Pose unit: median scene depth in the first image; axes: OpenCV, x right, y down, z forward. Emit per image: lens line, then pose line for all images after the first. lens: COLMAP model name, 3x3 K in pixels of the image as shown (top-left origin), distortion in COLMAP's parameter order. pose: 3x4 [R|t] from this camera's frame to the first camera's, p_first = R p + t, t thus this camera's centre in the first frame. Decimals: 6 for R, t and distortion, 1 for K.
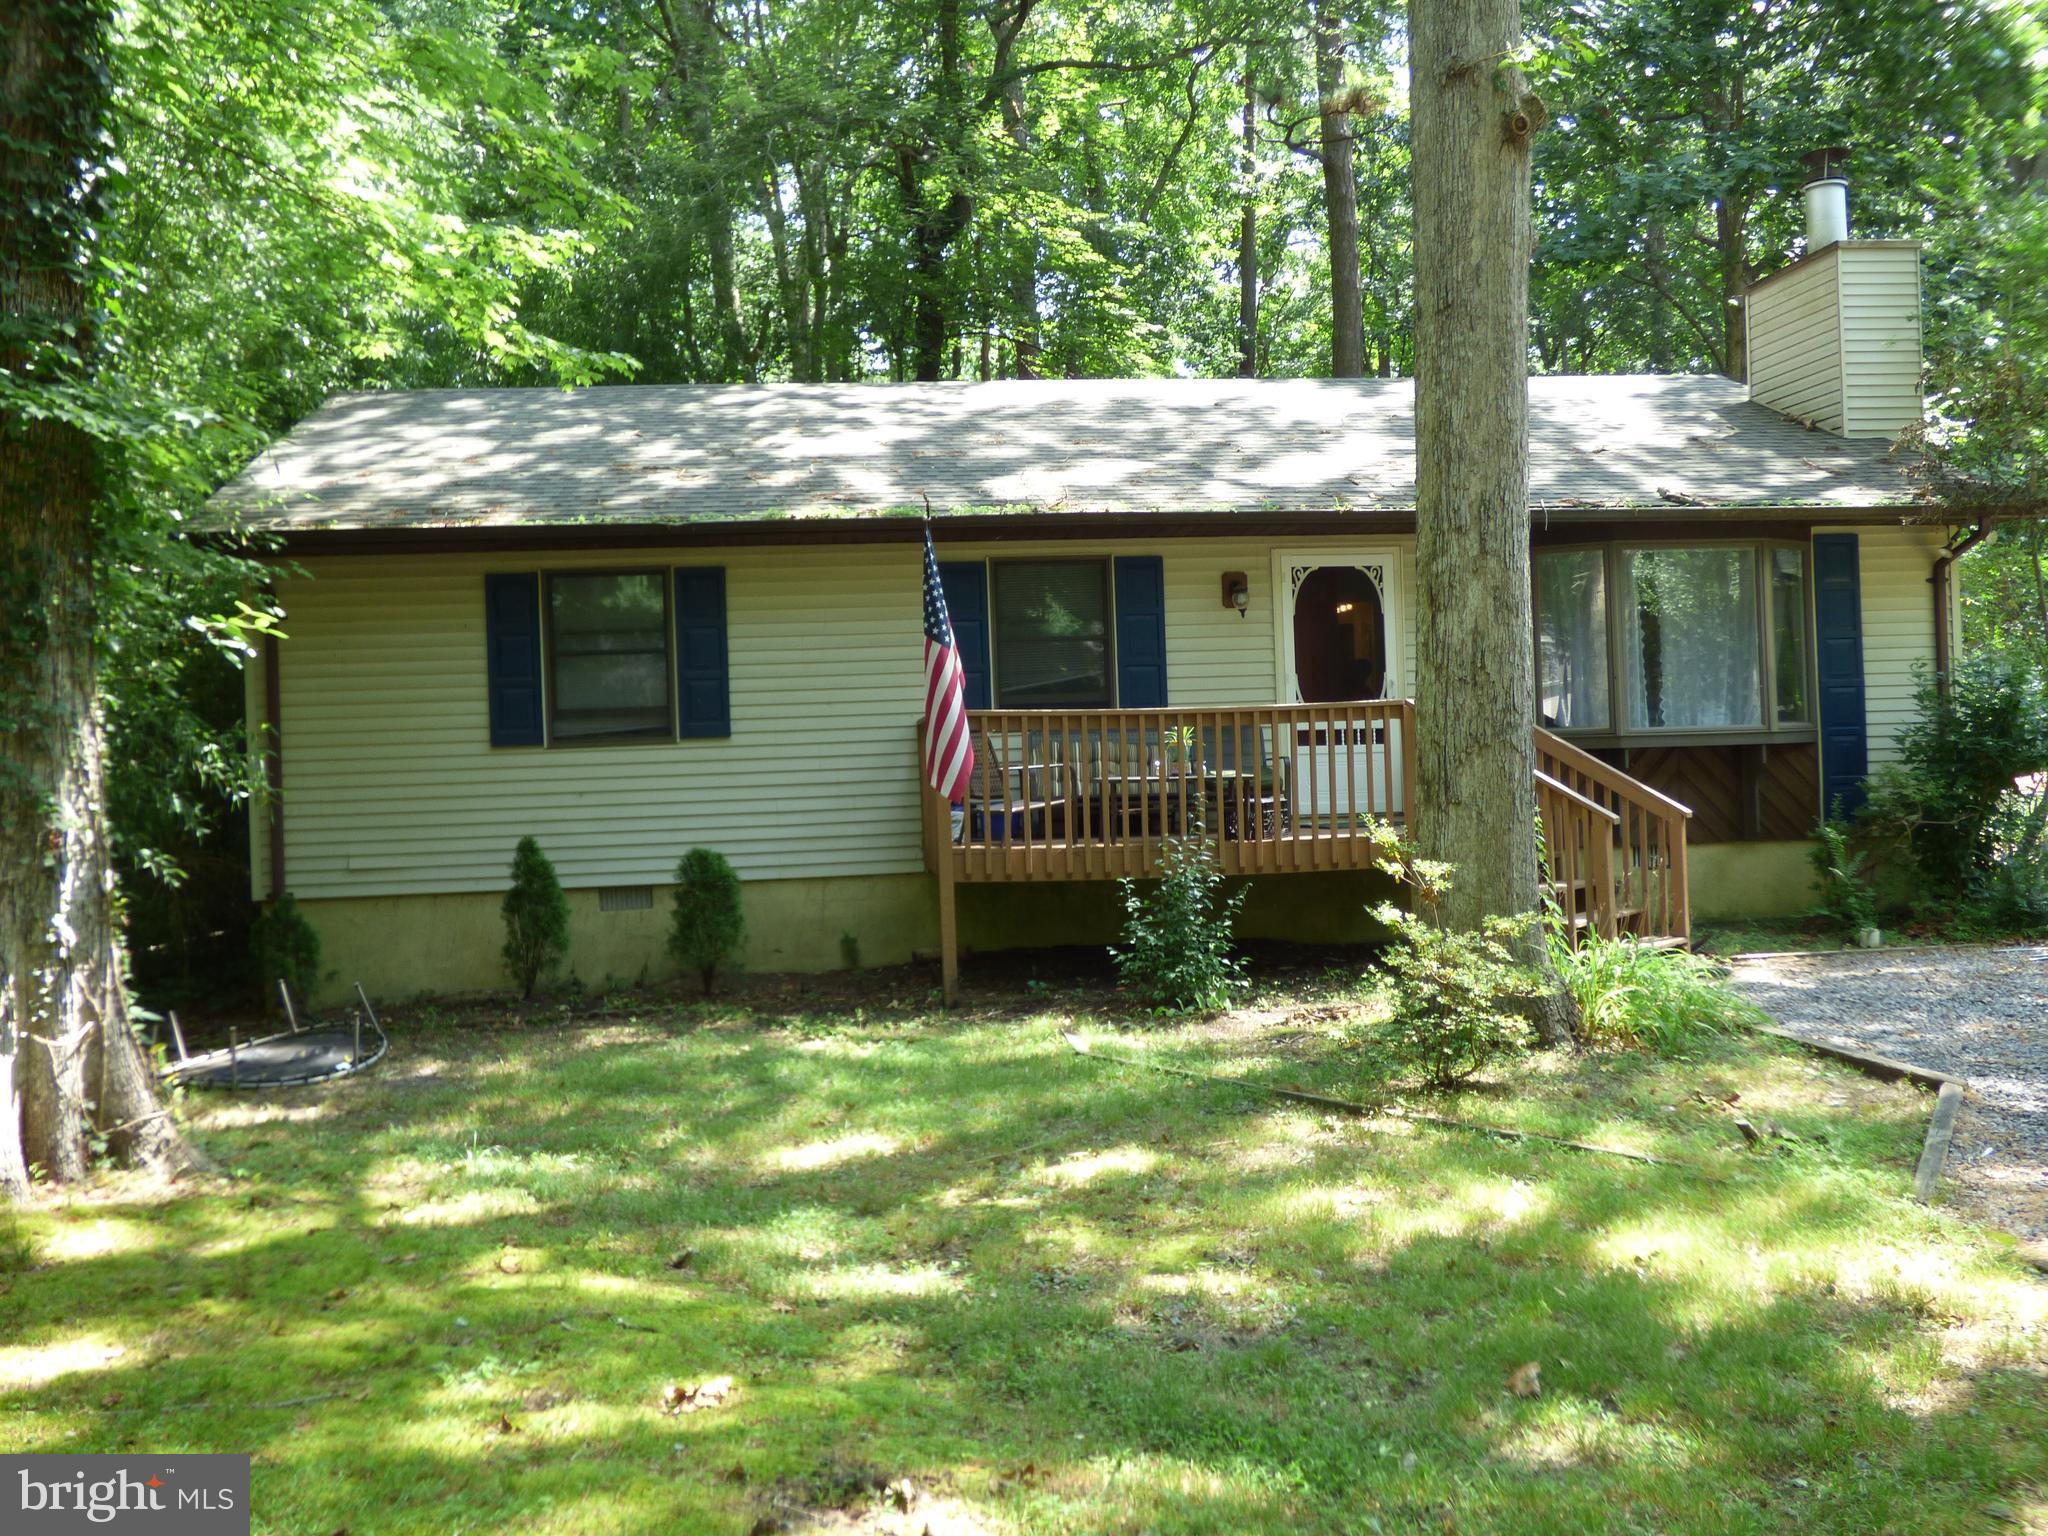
lens RADIAL K [[1820.6, 0, 1024.0], [0, 1820.6, 768.0], [0, 0, 1]] dist [0.093257, -0.207829]
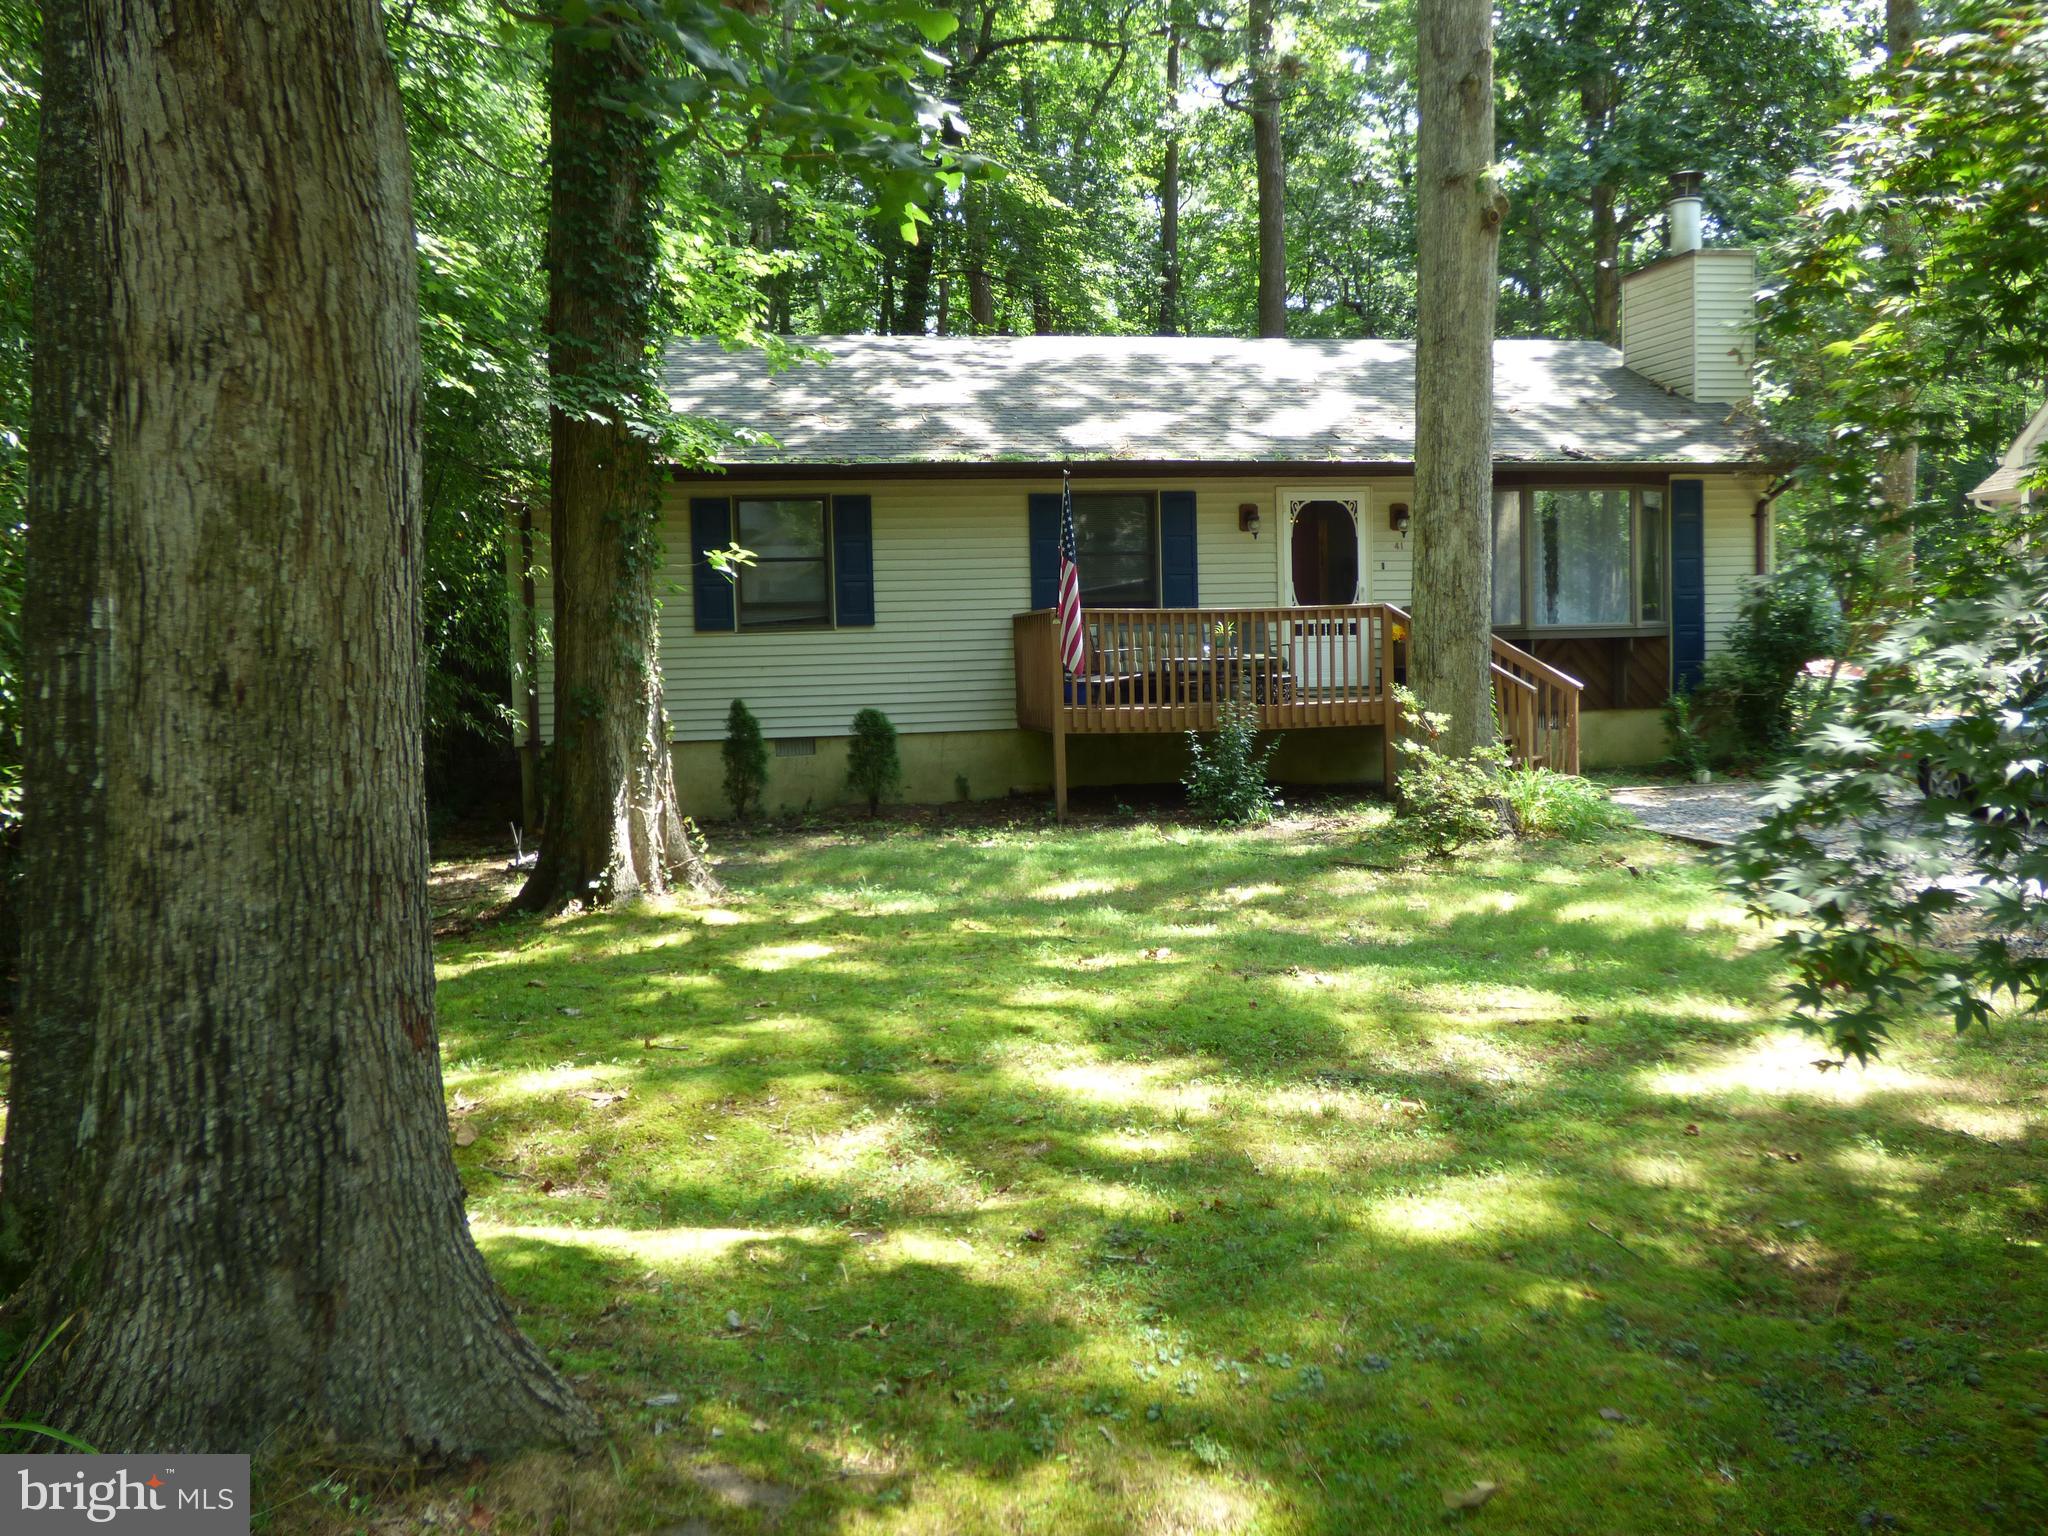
lens RADIAL K [[1906.9, 0, 1024.0], [0, 1906.9, 768.0], [0, 0, 1]] dist [0.169403, -0.534648]
pose [[0.995334, 0.002849, 0.096445, -0.183595], [-0.008721, 0.998129, 0.060515, 0.001180], [-0.096092, -0.061074, 0.993497, -0.383332]]
